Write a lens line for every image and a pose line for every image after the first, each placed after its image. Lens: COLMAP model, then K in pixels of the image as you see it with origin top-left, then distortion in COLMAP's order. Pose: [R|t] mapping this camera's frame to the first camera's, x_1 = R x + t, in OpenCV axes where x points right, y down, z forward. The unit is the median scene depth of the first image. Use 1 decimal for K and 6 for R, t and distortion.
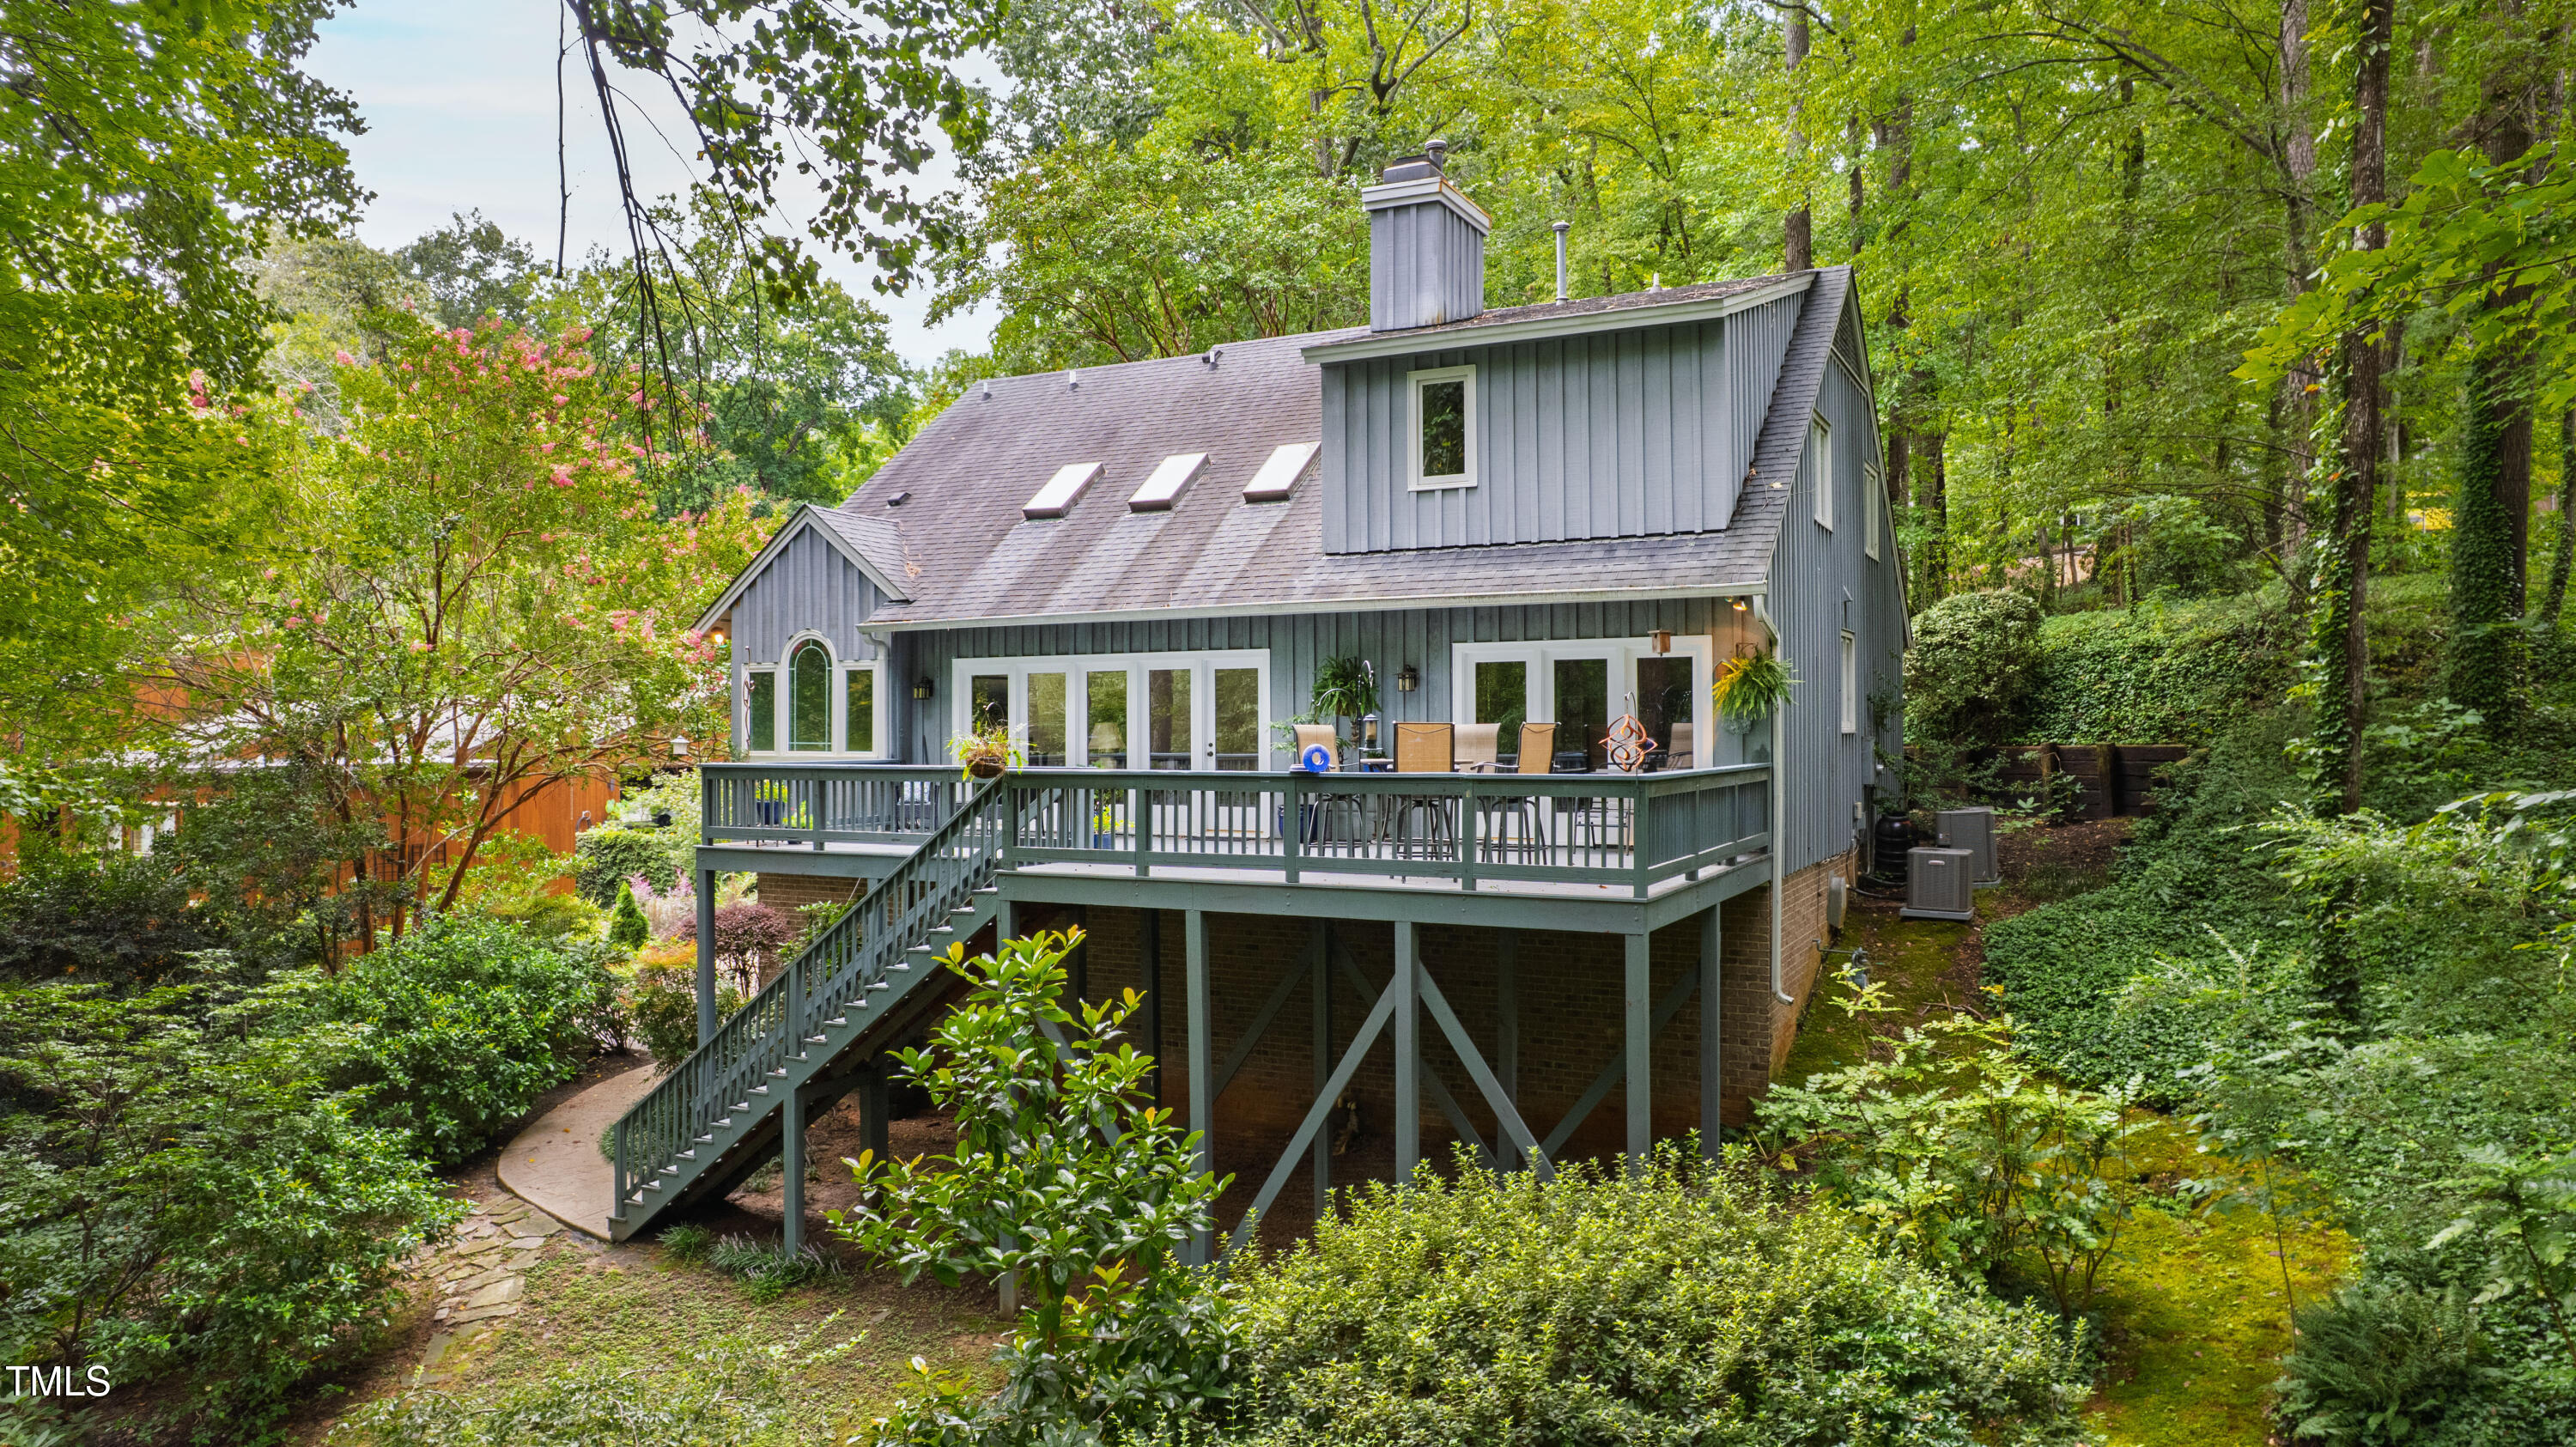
lens RADIAL K [[1640.5, 0, 1269.2], [0, 1640.5, 710.7], [0, 0, 1]] dist [-0.082597, 0.076920]
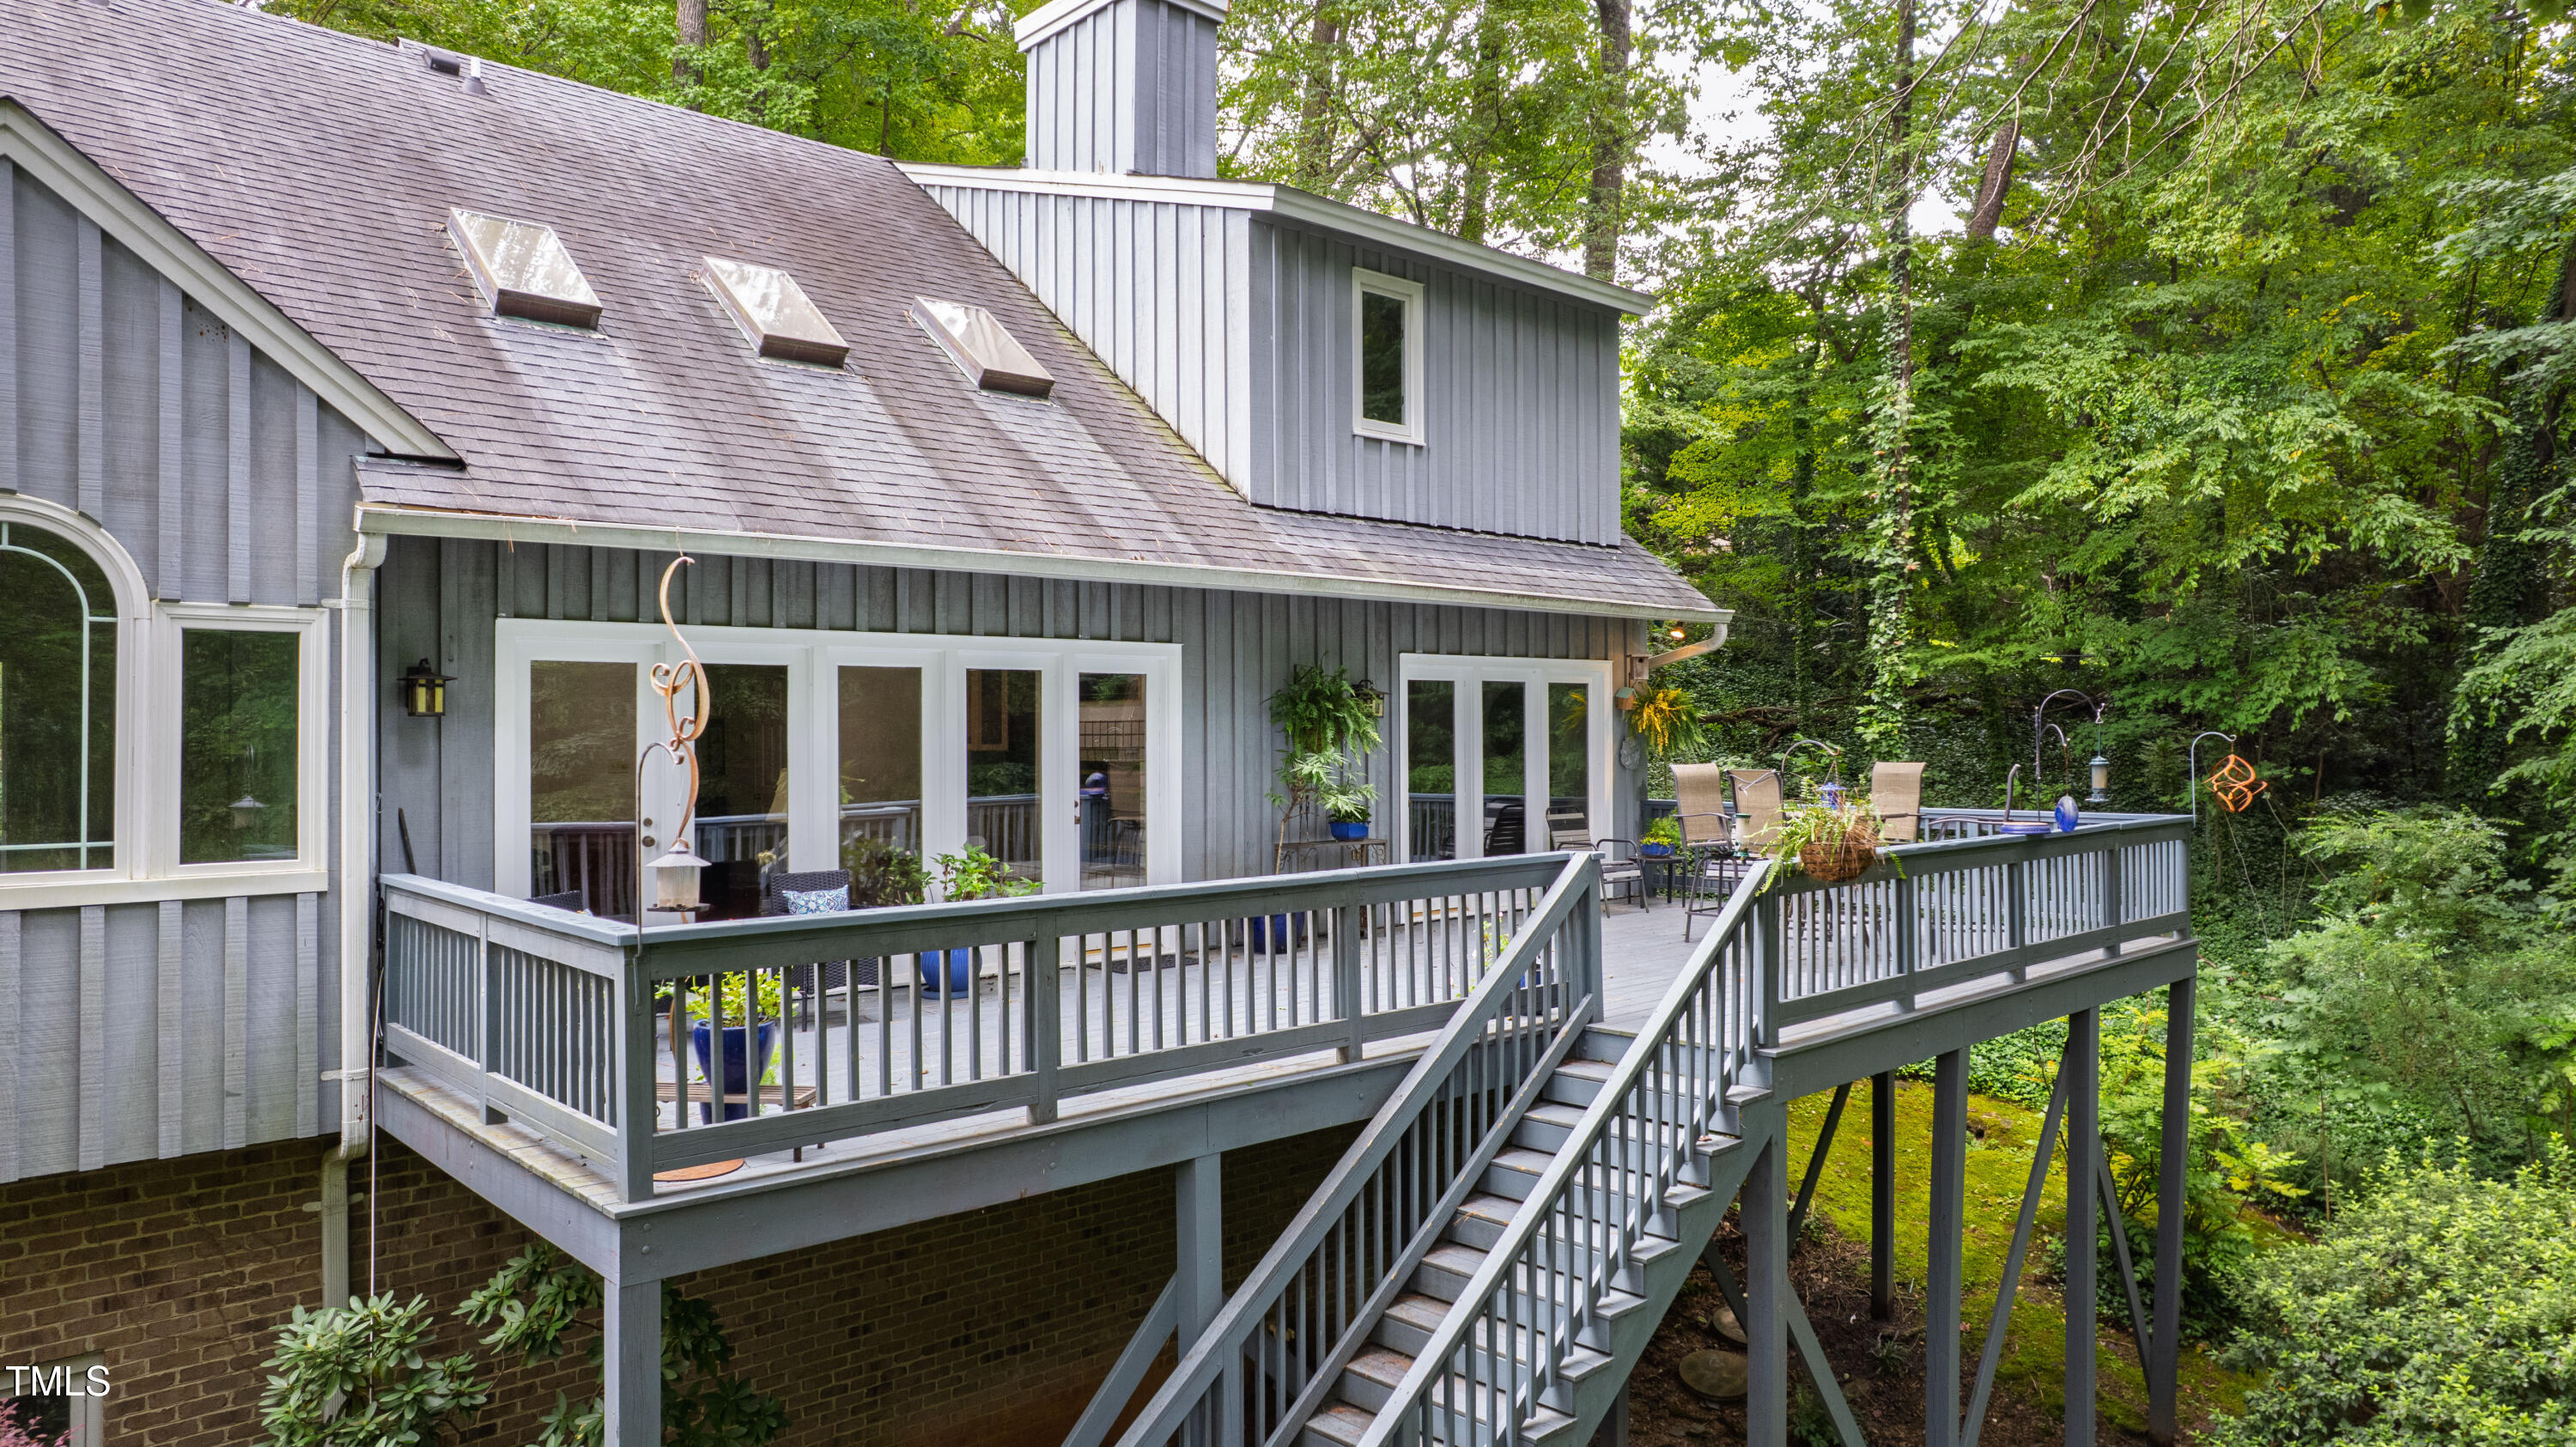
lens RADIAL K [[1640.5, 0, 1269.2], [0, 1640.5, 710.7], [0, 0, 1]] dist [-0.082597, 0.076920]
pose [[0.345638, 0.013735, 0.938268, -0.584052], [-0.006648, 0.999904, -0.012188, -0.005490], [-0.938344, -0.002025, 0.345696, 0.781192]]
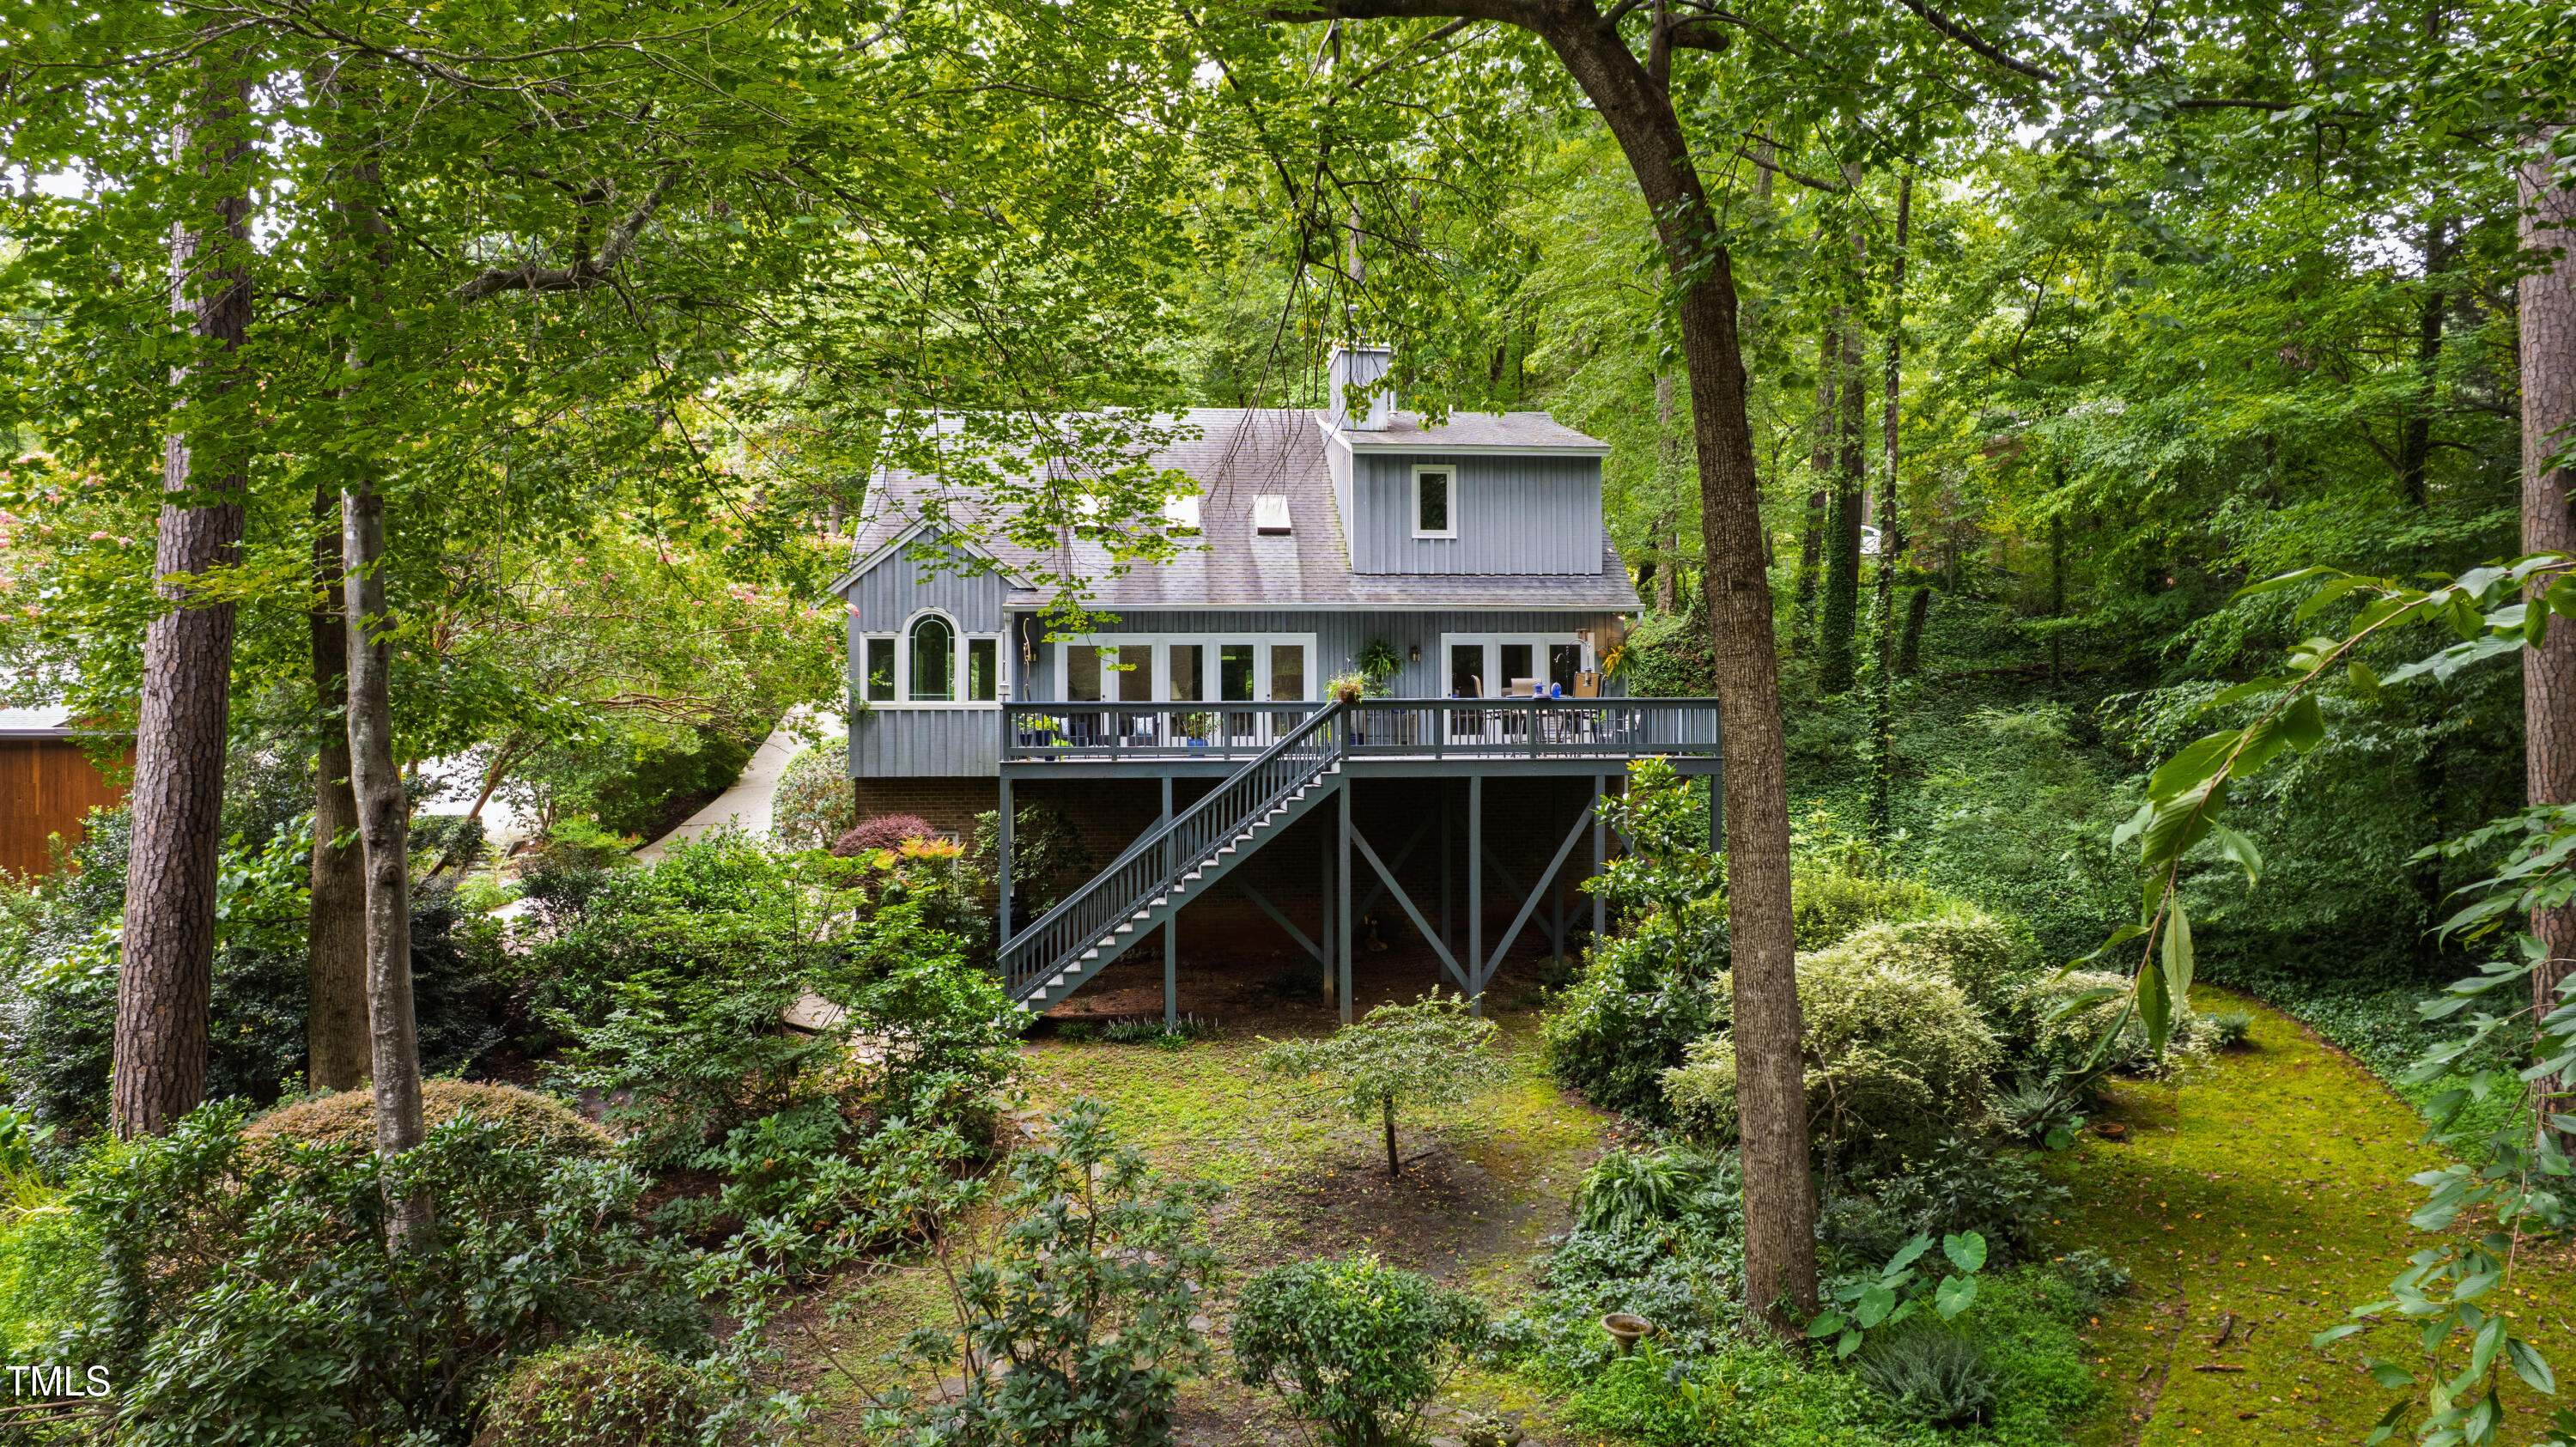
lens RADIAL K [[1640.5, 0, 1269.2], [0, 1640.5, 710.7], [0, 0, 1]] dist [-0.082597, 0.076920]
pose [[0.841298, 0.007067, 0.540525, -0.902023], [-0.004878, 0.999973, -0.005480, 0.046054], [-0.540549, 0.001974, 0.841310, -0.286837]]
